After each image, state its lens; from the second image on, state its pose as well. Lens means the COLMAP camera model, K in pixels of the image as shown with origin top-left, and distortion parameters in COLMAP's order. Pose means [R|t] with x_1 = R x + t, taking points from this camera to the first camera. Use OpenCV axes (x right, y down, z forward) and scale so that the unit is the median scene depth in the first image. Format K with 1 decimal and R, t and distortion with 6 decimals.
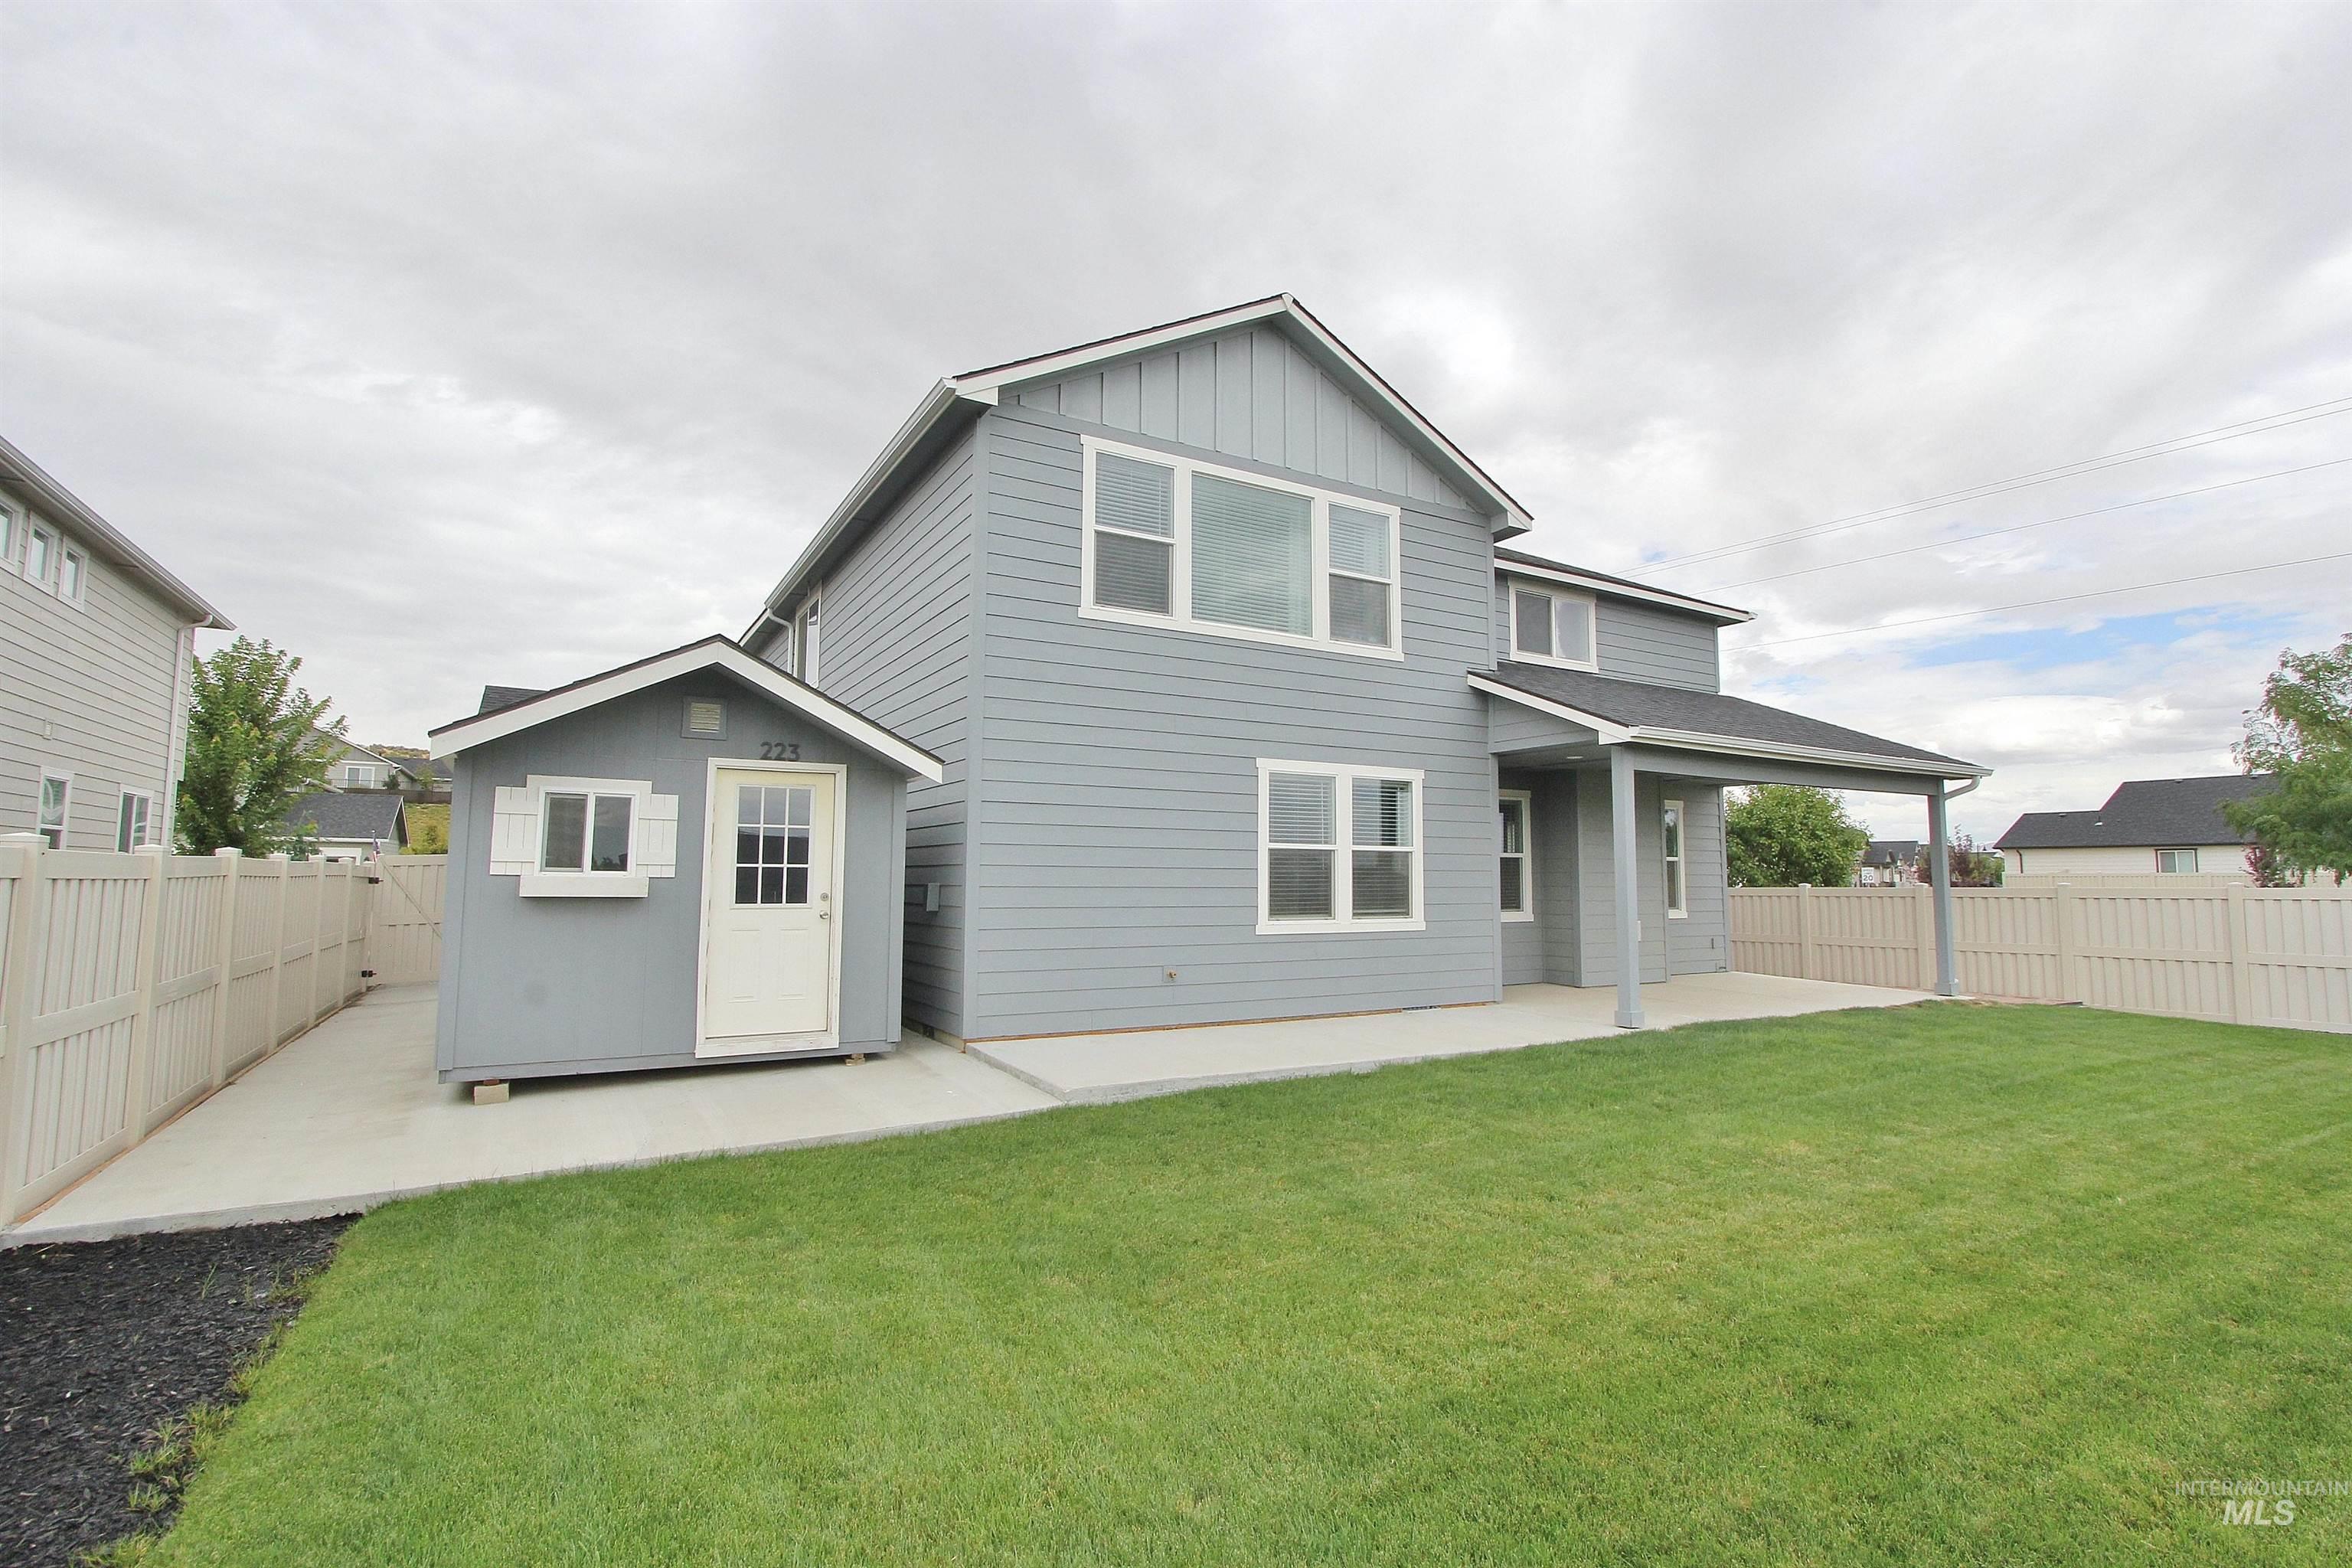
lens RADIAL K [[1081.4, 0, 1162.1], [0, 1081.4, 785.2], [0, 0, 1]] dist [-0.012829, 0.002151]
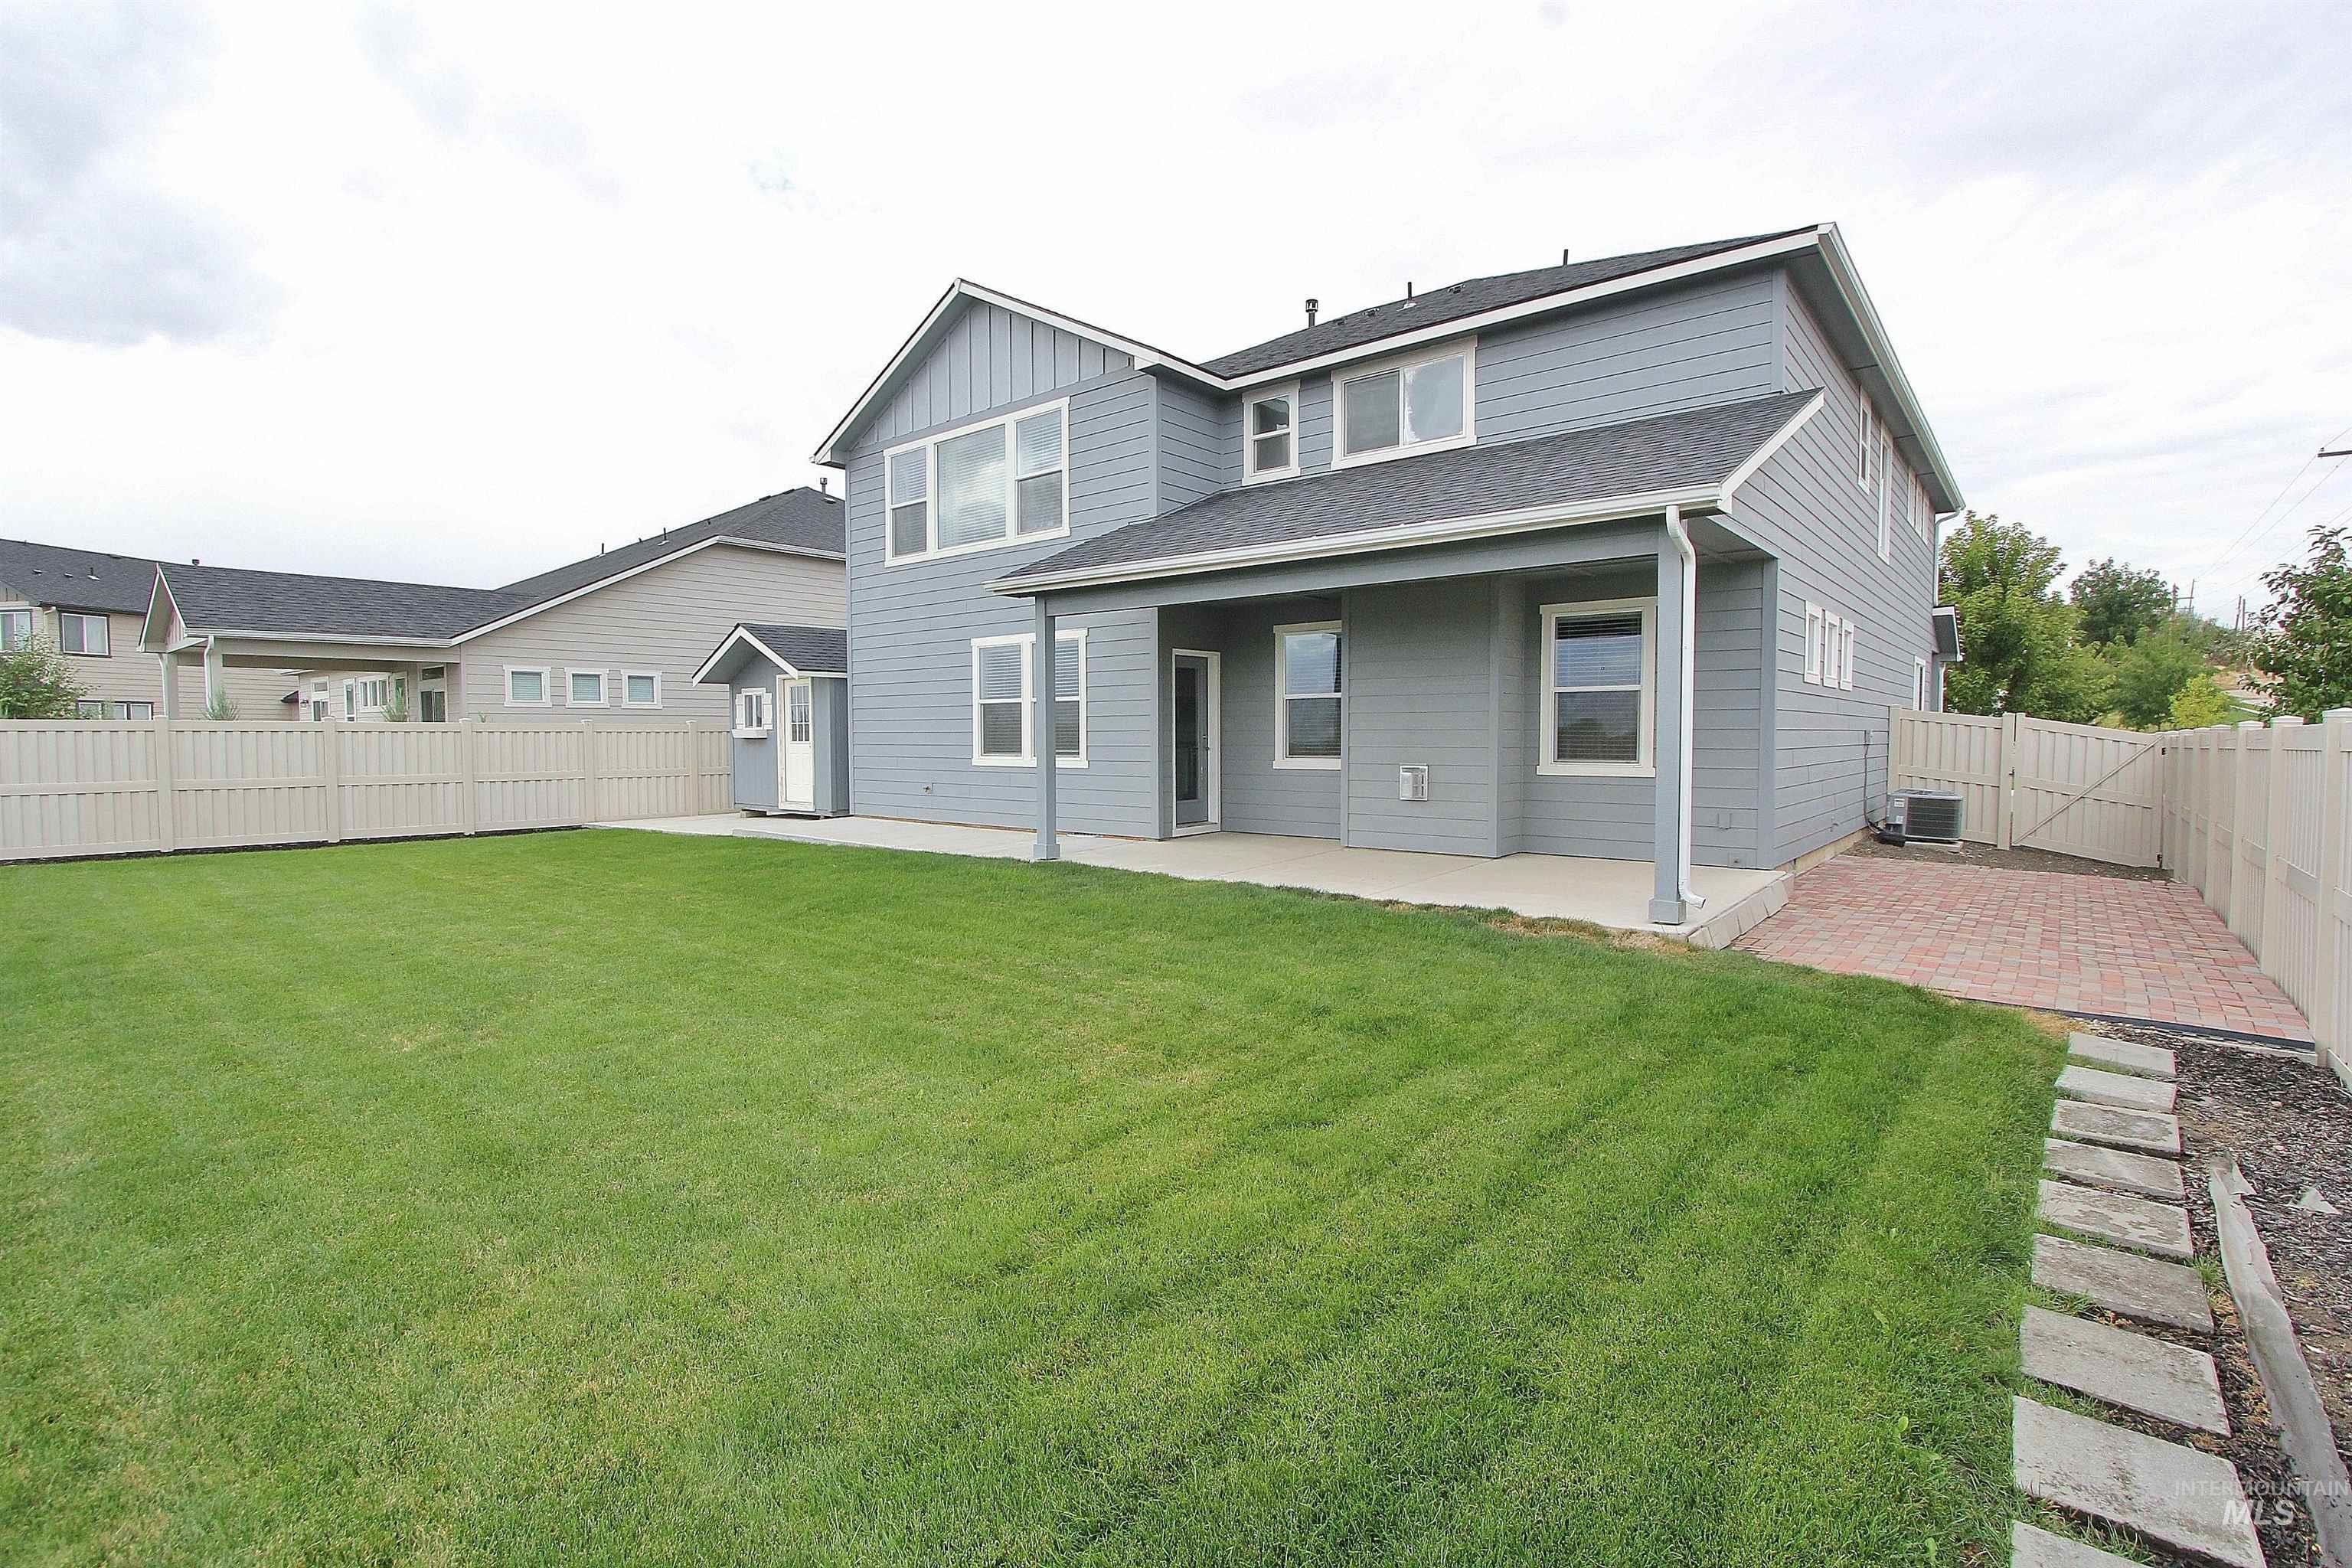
lens RADIAL K [[1081.4, 0, 1160.7], [0, 1081.4, 783.5], [0, 0, 1]] dist [-0.012829, 0.002151]
pose [[0.351065, 0.041353, -0.935437, 1.458268], [0.092865, 0.992561, 0.078730, 0.071068], [0.931735, -0.114508, 0.344613, 0.716858]]
